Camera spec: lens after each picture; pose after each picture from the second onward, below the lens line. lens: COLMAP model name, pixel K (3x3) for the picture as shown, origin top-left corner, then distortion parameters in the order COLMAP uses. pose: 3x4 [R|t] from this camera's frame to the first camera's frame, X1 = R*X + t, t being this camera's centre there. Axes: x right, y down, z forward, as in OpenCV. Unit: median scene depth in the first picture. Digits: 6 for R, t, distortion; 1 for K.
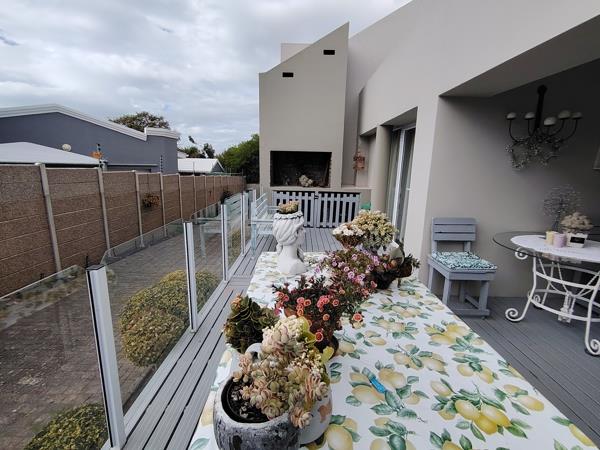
lens RADIAL K [[286.5, 0, 299.7], [0, 286.5, 224.5], [0, 0, 1]] dist [-0.000011, -0.002090]
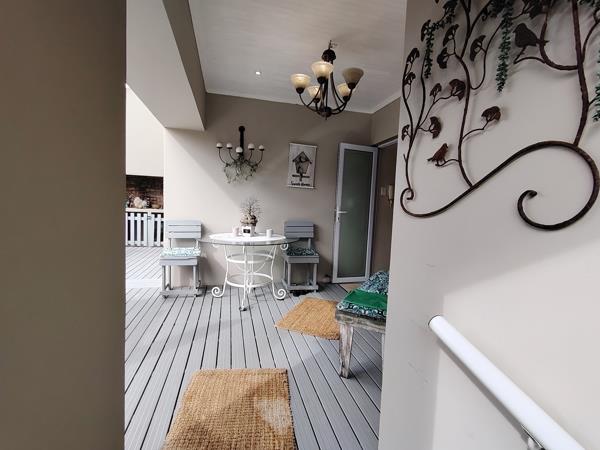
lens RADIAL K [[286.5, 0, 300.7], [0, 286.5, 225.8], [0, 0, 1]] dist [-0.000011, -0.002090]
pose [[0.967572, 0.005113, 0.252544, 0.335692], [0.026695, 0.992126, -0.122364, 0.080009], [-0.251181, 0.125138, 0.959817, -0.161122]]
